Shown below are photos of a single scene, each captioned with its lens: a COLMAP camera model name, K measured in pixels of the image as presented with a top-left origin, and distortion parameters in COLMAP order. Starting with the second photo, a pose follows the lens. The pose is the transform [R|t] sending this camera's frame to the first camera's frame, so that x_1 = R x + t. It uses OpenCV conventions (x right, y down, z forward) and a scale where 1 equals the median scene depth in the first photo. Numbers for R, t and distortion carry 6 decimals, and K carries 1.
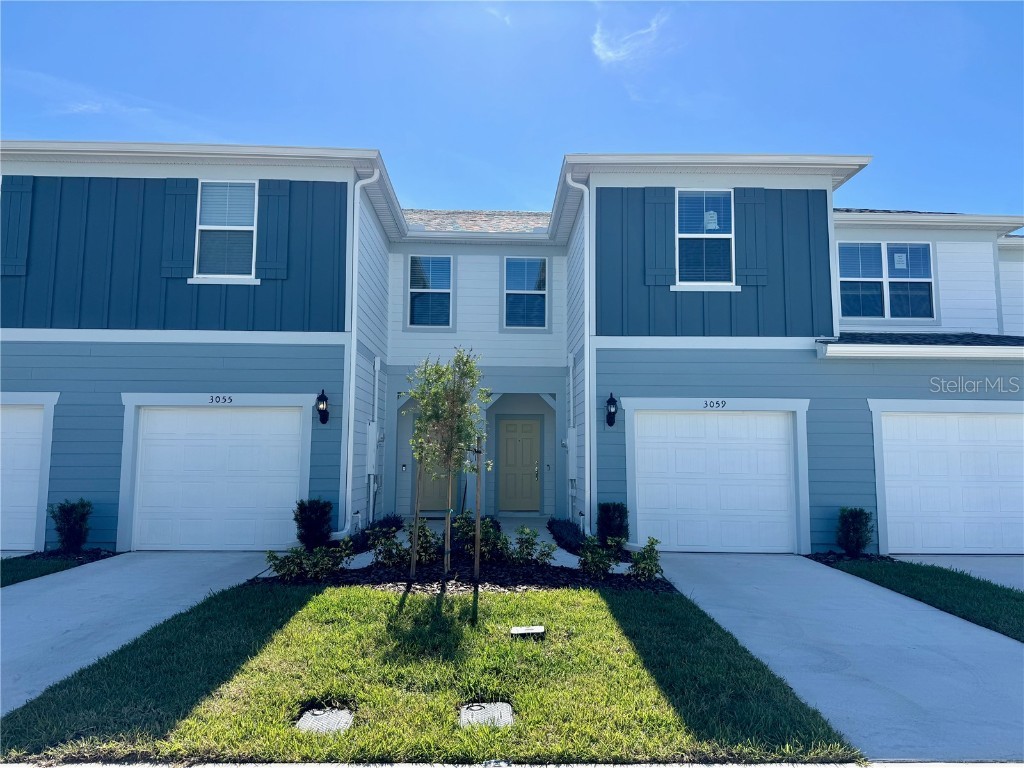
lens RADIAL K [[722.3, 0, 515.0], [0, 722.3, 380.3], [0, 0, 1]] dist [0.065262, -0.083558]
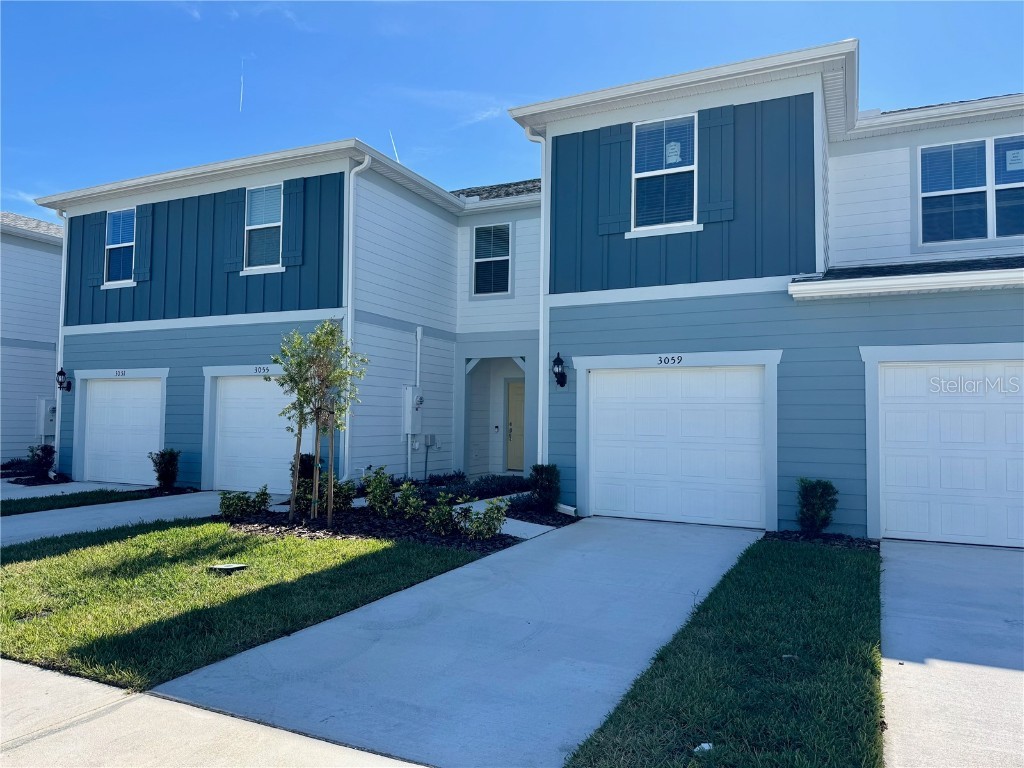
lens RADIAL K [[722.3, 0, 514.7], [0, 722.3, 388.6], [0, 0, 1]] dist [0.065262, -0.083558]
pose [[0.892098, -0.015848, -0.451564, 0.500249], [0.043024, 0.997823, 0.049979, 0.014505], [0.449789, -0.064014, 0.890838, 0.105064]]
